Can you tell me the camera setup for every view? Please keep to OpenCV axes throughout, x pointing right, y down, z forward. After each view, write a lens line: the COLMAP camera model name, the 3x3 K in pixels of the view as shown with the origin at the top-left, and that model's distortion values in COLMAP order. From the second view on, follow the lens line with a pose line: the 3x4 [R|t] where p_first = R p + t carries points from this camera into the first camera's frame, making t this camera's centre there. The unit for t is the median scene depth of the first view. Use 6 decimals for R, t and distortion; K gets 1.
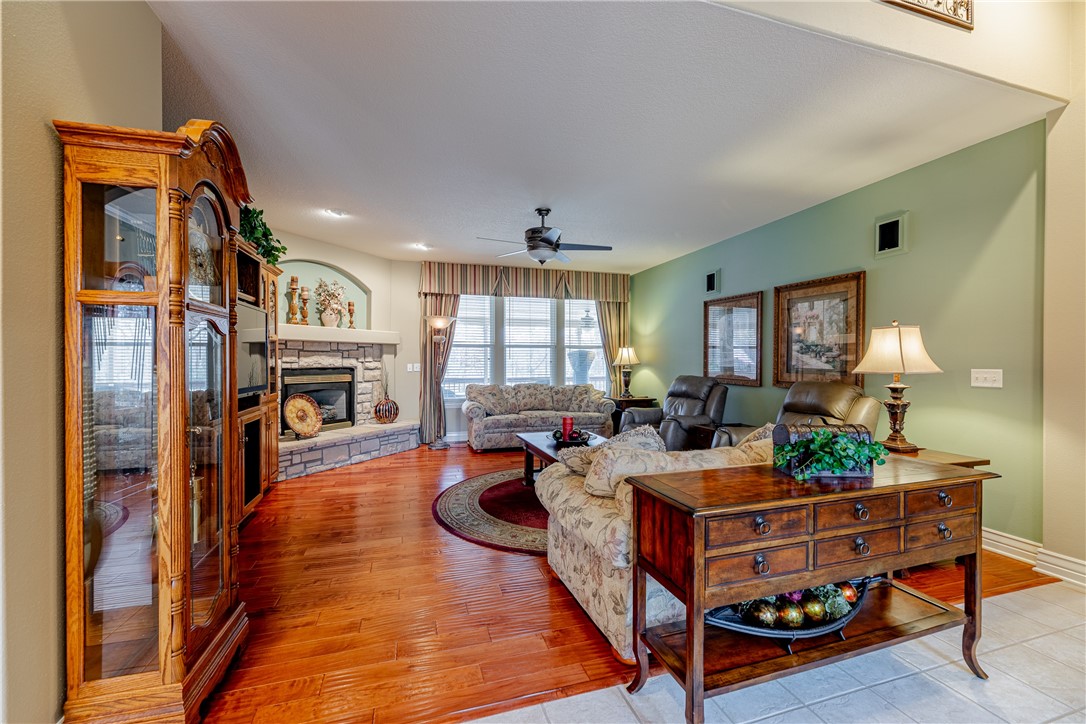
lens RADIAL K [[439.0, 0, 544.7], [0, 439.0, 362.6], [0, 0, 1]] dist [0.002830, -0.000194]
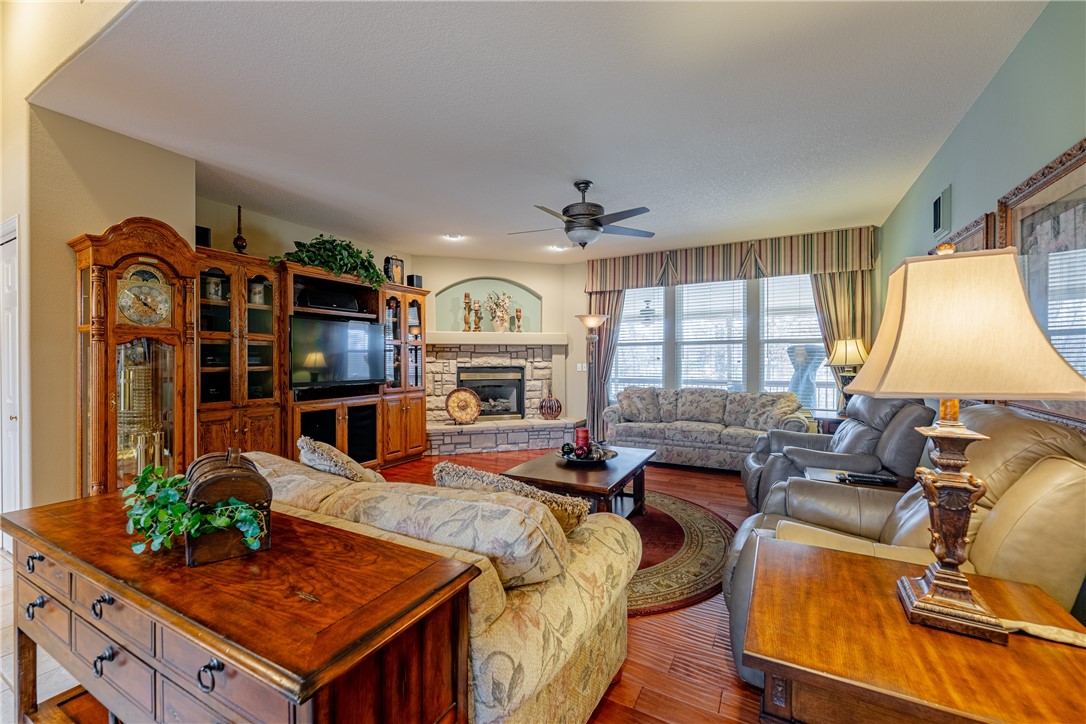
lens RADIAL K [[439.0, 0, 548.2], [0, 439.0, 363.7], [0, 0, 1]] dist [0.002830, -0.000194]
pose [[0.699733, 0.003142, -0.714397, 0.407912], [-0.000395, 0.999992, 0.004011, -0.001289], [0.714404, -0.002524, 0.699729, 0.260280]]
